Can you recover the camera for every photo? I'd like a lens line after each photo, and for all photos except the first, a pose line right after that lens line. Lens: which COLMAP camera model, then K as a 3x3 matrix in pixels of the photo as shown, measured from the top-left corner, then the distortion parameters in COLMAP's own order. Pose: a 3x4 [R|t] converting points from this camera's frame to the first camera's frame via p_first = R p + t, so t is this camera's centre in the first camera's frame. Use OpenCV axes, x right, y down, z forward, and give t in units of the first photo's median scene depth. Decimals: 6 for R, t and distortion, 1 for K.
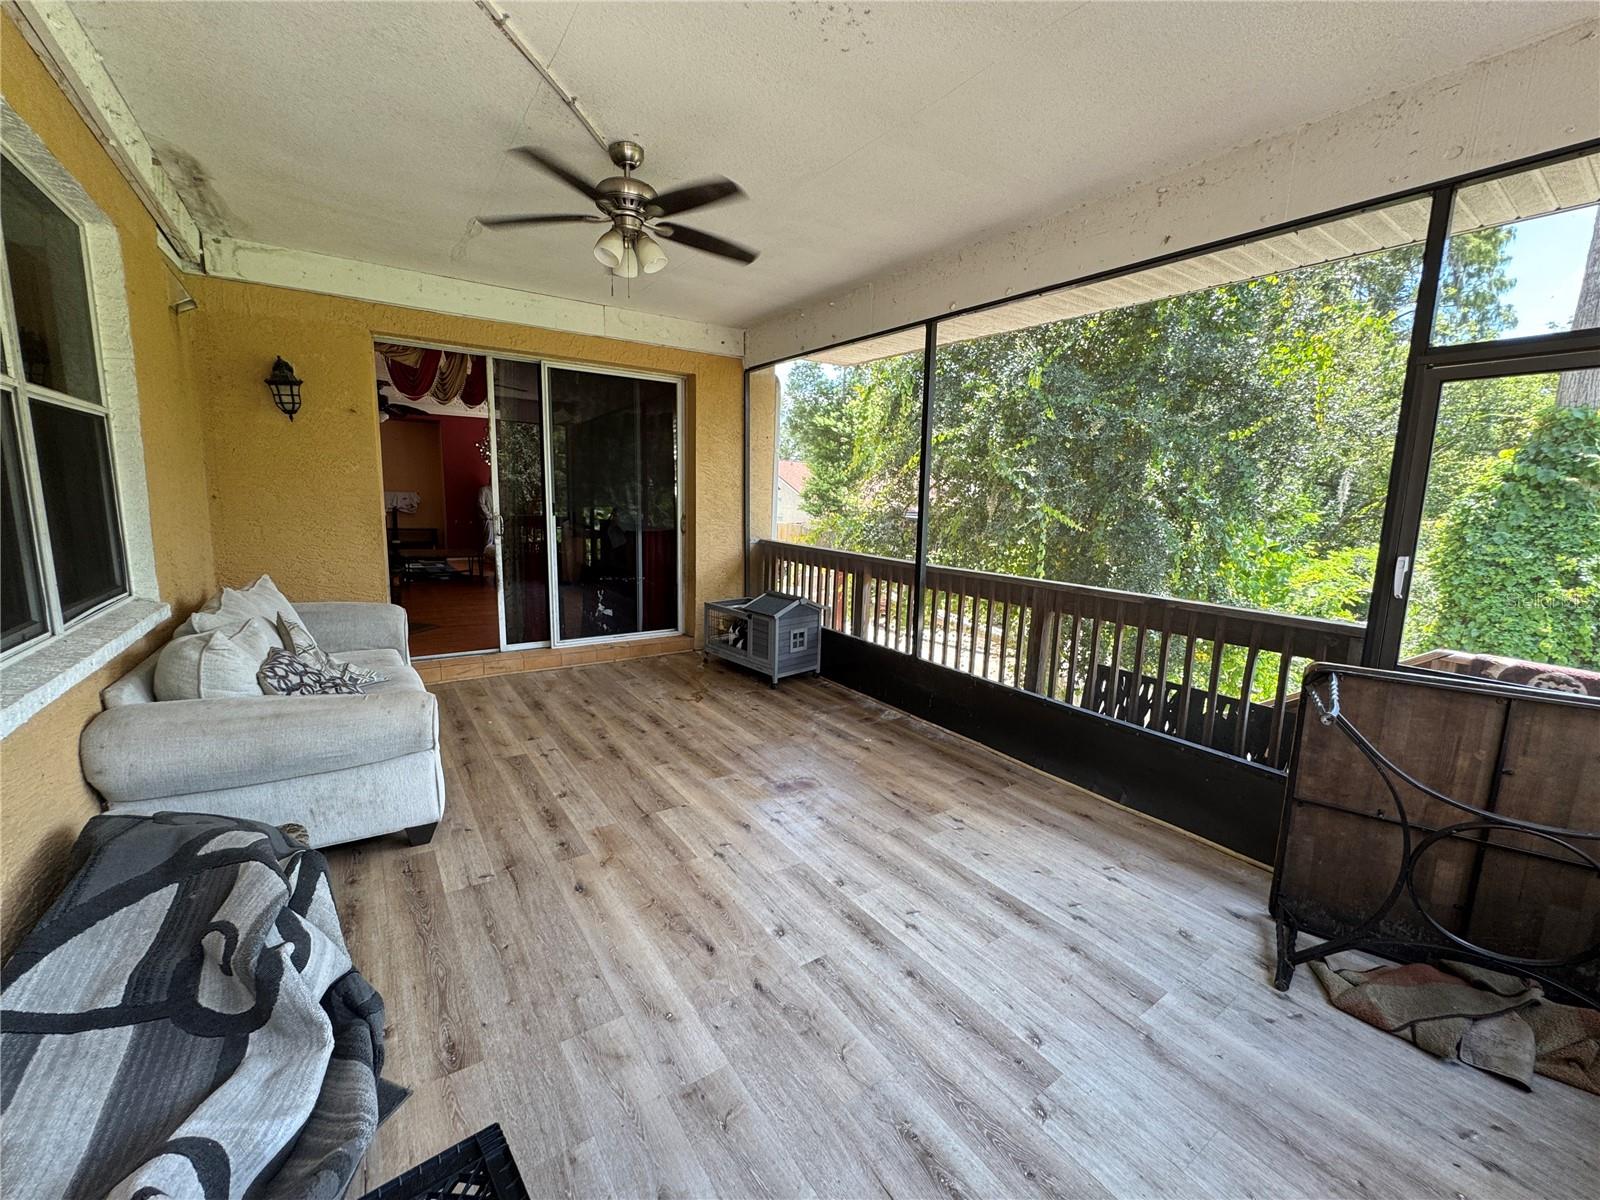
lens RADIAL K [[640.7, 0, 800.0], [0, 640.7, 600.0], [0, 0, 1]] dist [-0.009640, 0.000042]
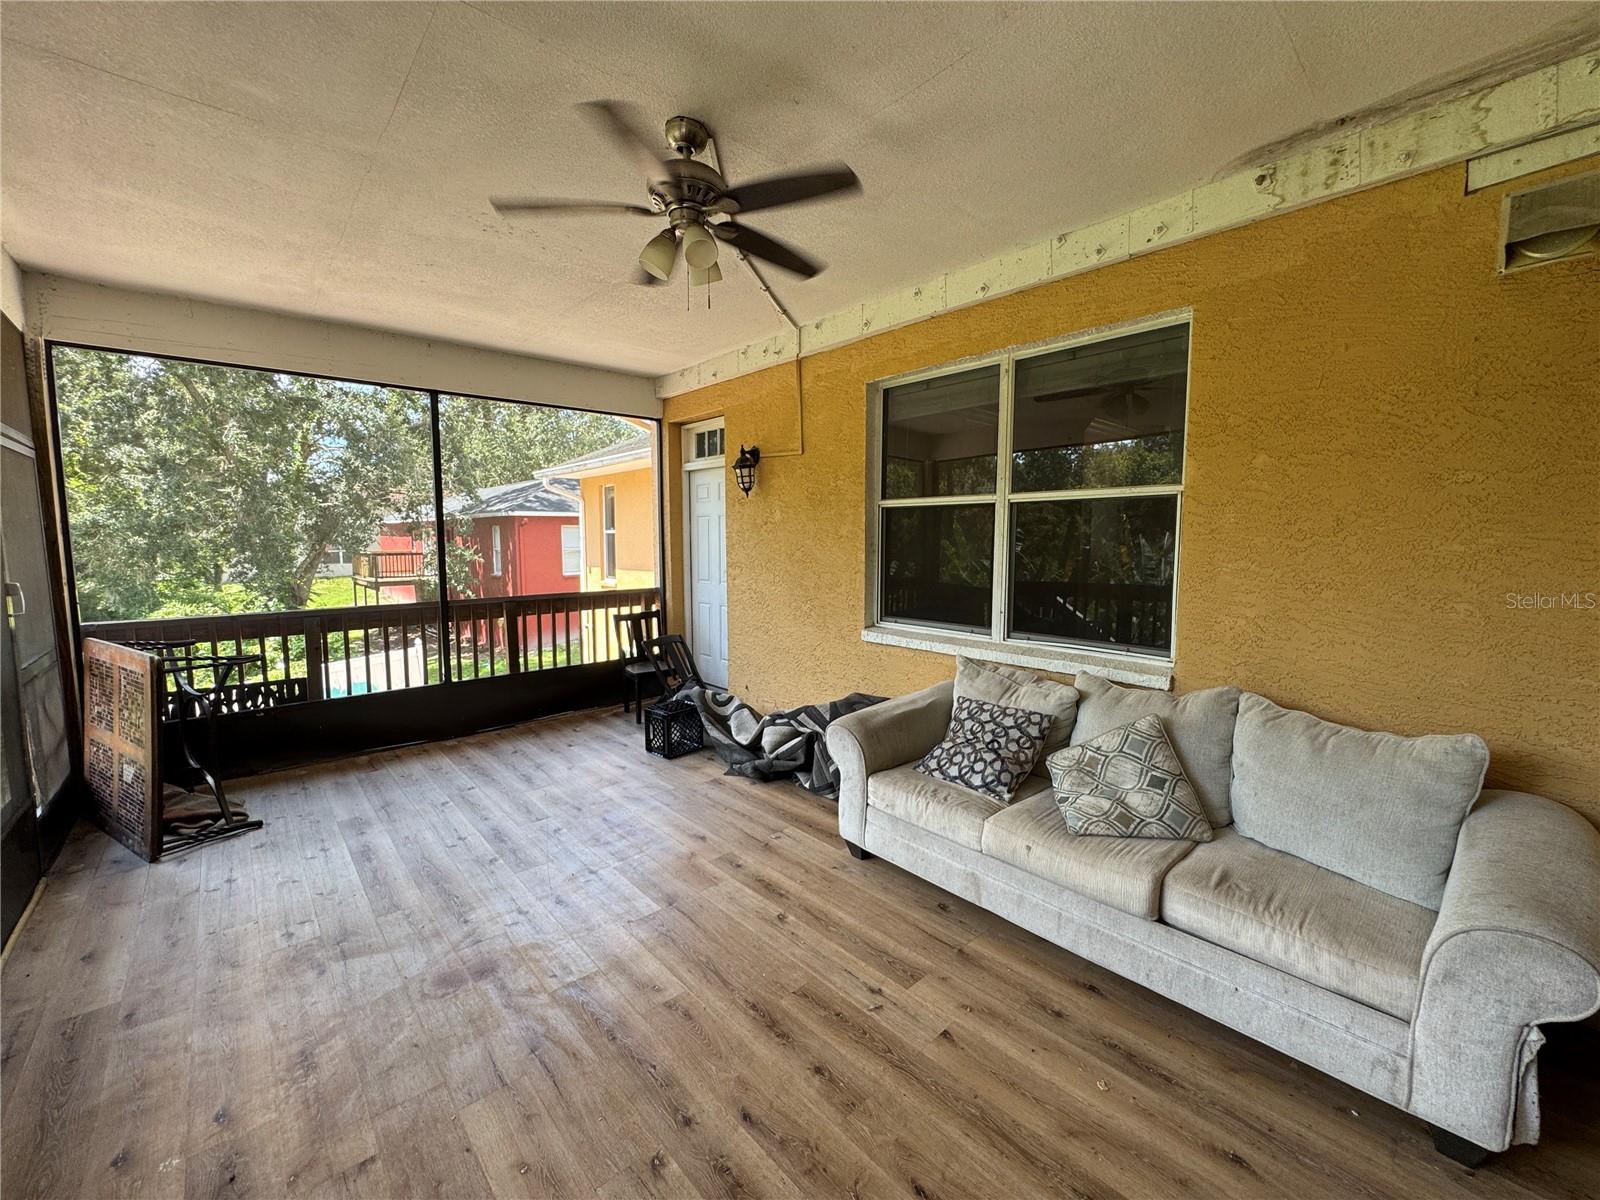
lens RADIAL K [[640.7, 0, 800.0], [0, 640.7, 600.0], [0, 0, 1]] dist [-0.009640, 0.000042]
pose [[-0.991507, -0.018752, -0.128698, -0.288960], [-0.050161, 0.968127, 0.245385, -0.301744], [0.119994, 0.249757, -0.960845, 1.738247]]
